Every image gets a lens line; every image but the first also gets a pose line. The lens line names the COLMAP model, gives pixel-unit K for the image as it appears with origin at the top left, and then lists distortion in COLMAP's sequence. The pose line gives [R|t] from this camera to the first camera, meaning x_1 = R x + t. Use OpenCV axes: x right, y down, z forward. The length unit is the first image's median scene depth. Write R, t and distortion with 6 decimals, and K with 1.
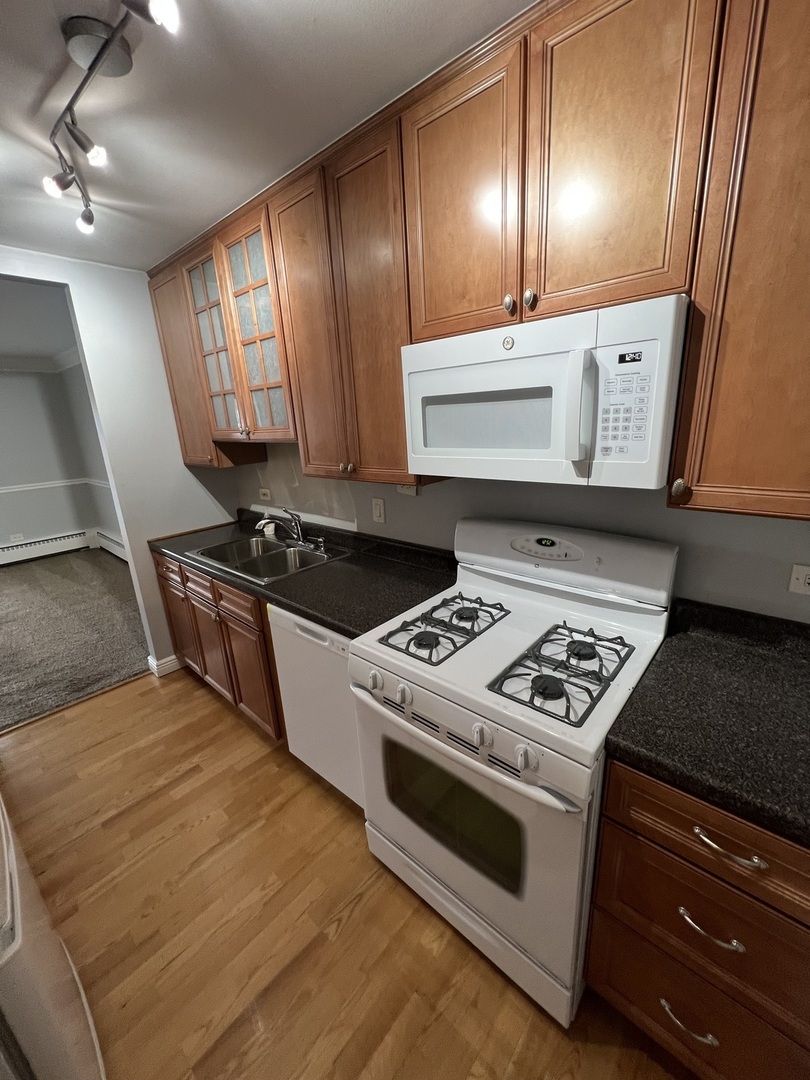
lens RADIAL K [[433.7, 0, 410.0], [0, 433.7, 540.7], [0, 0, 1]] dist [-0.001943, -0.000134]
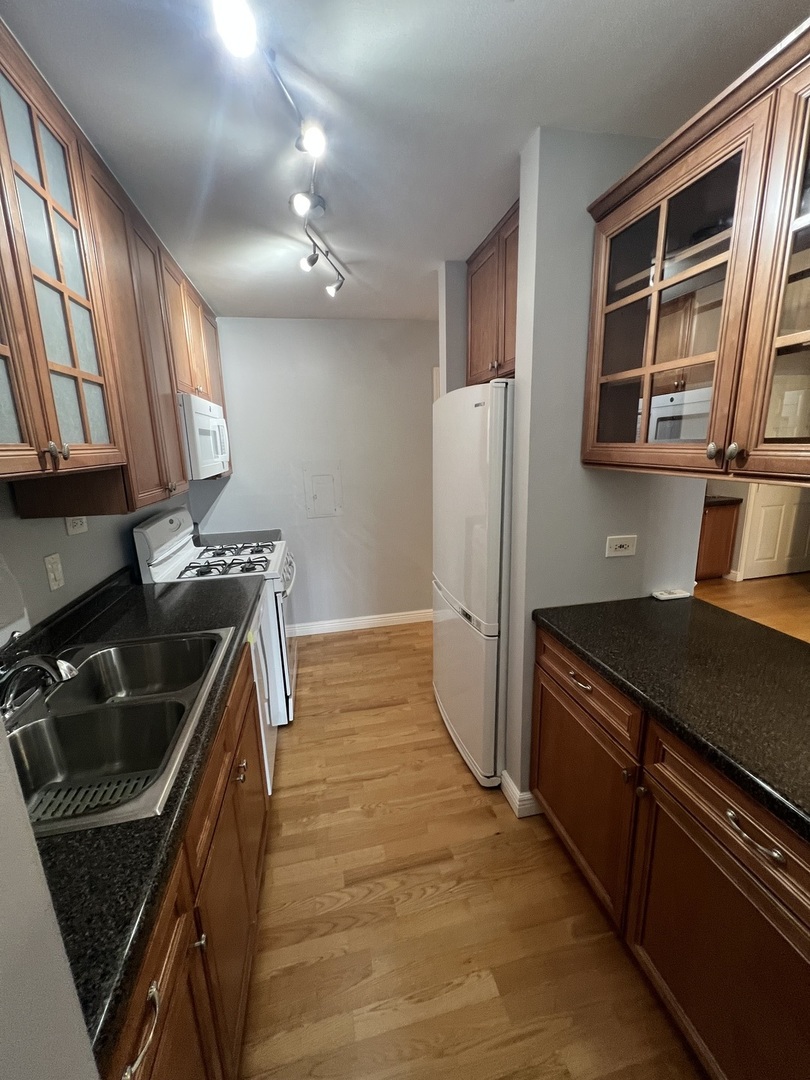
lens RADIAL K [[433.7, 0, 408.2], [0, 433.7, 537.4], [0, 0, 1]] dist [-0.001943, -0.000134]
pose [[-0.803276, -0.060285, 0.592549, -0.842661], [0.237439, 0.879981, 0.411408, -0.243033], [-0.546233, 0.471168, -0.692553, 1.013279]]
